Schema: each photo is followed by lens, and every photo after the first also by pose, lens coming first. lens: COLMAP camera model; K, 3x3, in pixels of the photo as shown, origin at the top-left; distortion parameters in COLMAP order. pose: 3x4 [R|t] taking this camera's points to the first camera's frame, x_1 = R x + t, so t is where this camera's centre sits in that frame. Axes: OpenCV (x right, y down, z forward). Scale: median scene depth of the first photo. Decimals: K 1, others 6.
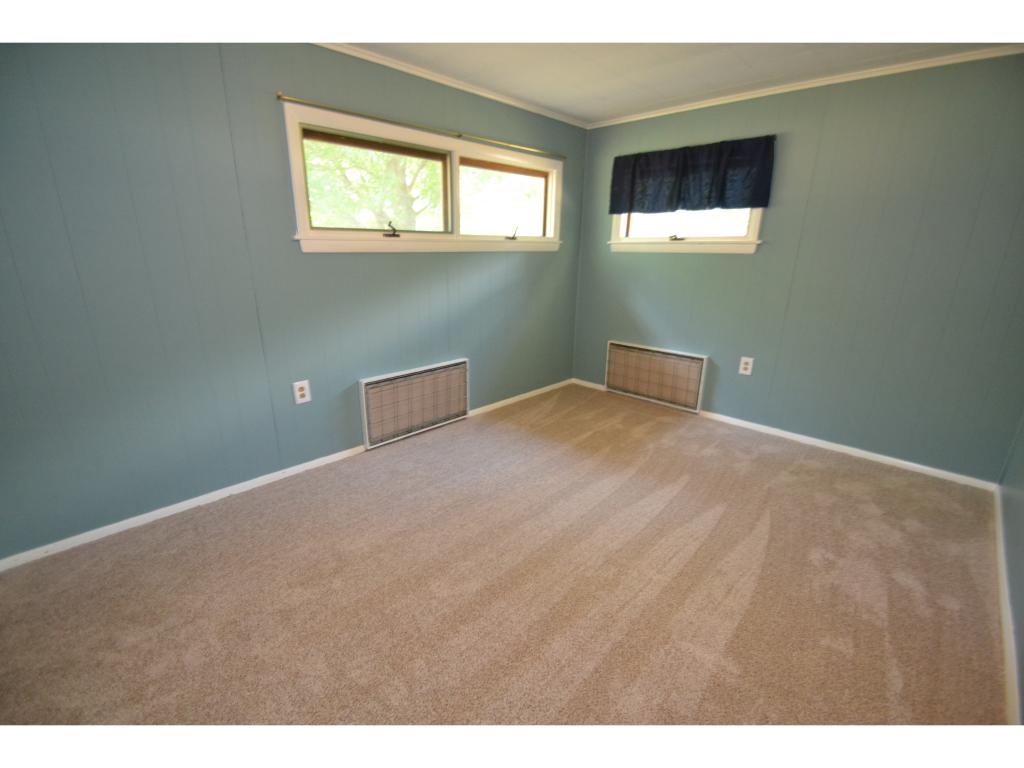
lens RADIAL K [[455.9, 0, 506.3], [0, 455.9, 389.0], [0, 0, 1]] dist [0.006310, -0.012142]
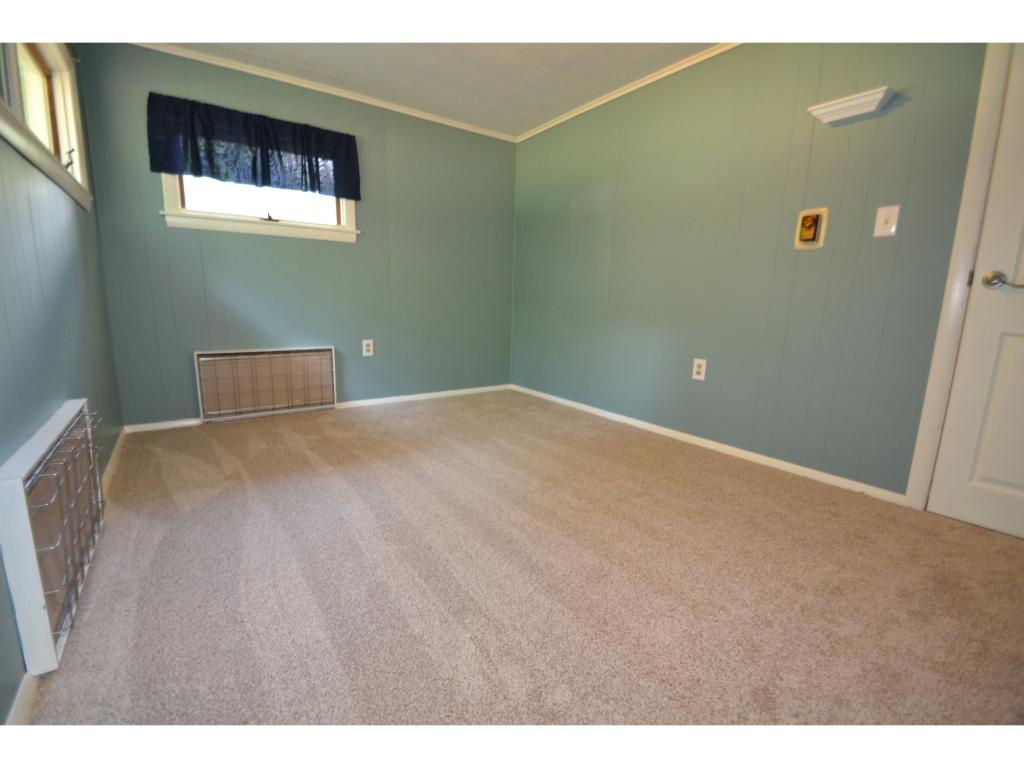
lens RADIAL K [[455.9, 0, 517.7], [0, 455.9, 382.9], [0, 0, 1]] dist [0.006310, -0.012142]
pose [[0.162427, -0.184797, 0.969261, -0.508797], [0.275406, 0.951758, 0.135307, -0.022373], [-0.947507, 0.244962, 0.205485, 0.508414]]
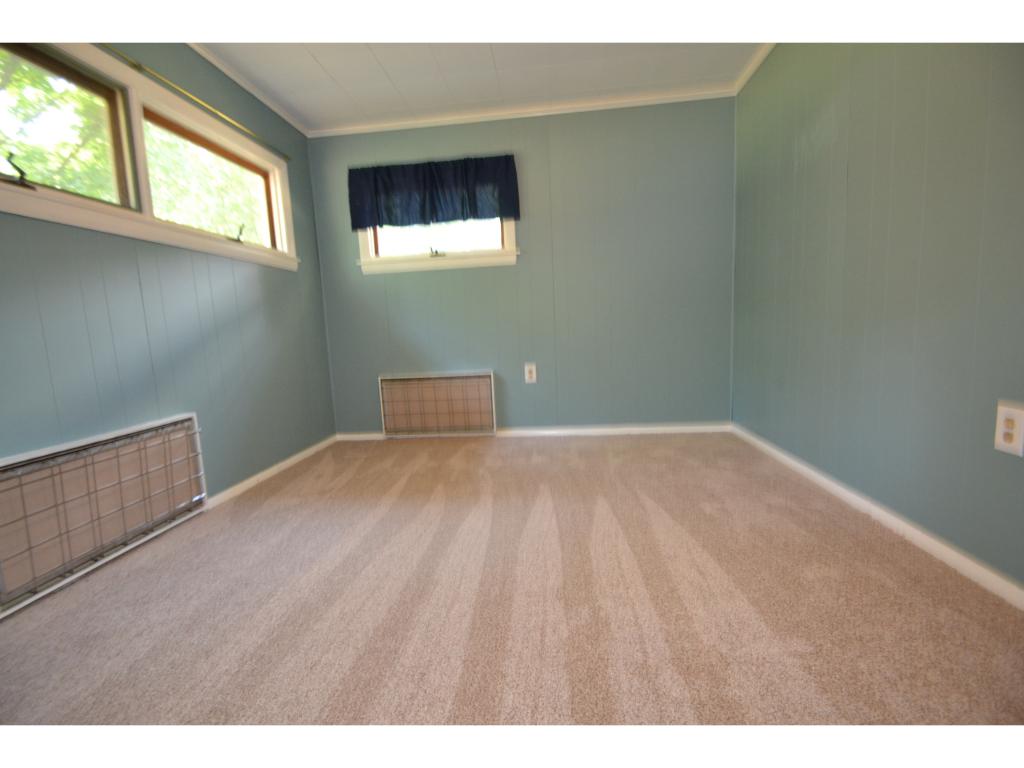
lens RADIAL K [[455.9, 0, 505.3], [0, 455.9, 386.8], [0, 0, 1]] dist [0.006310, -0.012142]
pose [[0.779002, -0.131462, 0.613085, -0.142036], [0.243976, 0.964271, -0.103236, 0.071963], [-0.577608, 0.229999, 0.783243, 0.282328]]
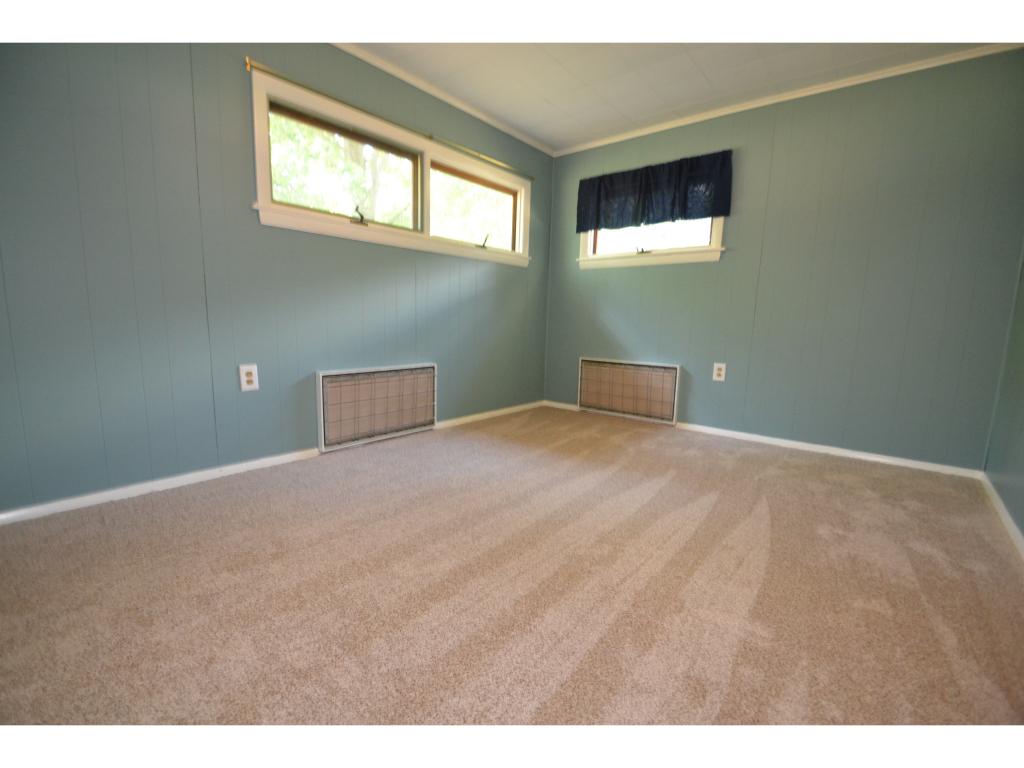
lens RADIAL K [[455.9, 0, 505.4], [0, 455.9, 388.4], [0, 0, 1]] dist [0.006310, -0.012142]
pose [[0.996897, -0.000733, 0.078707, -0.016527], [0.012782, 0.988191, -0.152691, 0.140712], [-0.077666, 0.153223, 0.985135, 0.072290]]
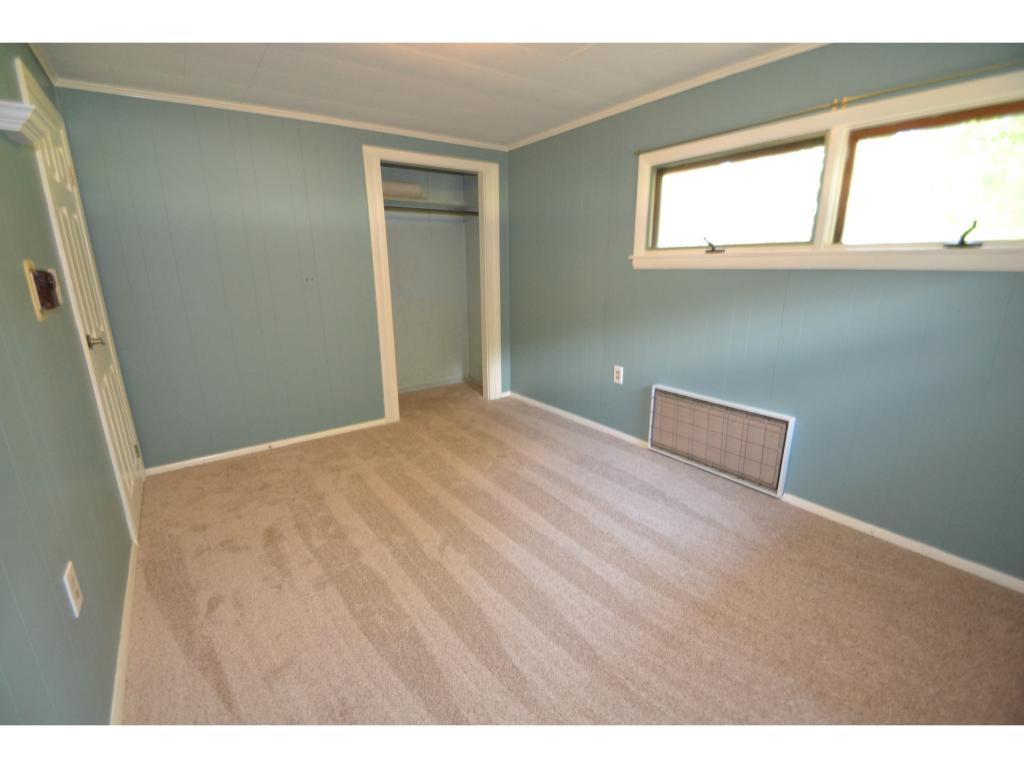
lens RADIAL K [[455.9, 0, 513.5], [0, 455.9, 385.6], [0, 0, 1]] dist [0.006310, -0.012142]
pose [[-0.152936, 0.251824, -0.955612, 0.699259], [-0.286862, 0.914040, 0.286778, -0.208650], [0.945685, 0.317988, -0.067551, 0.675961]]
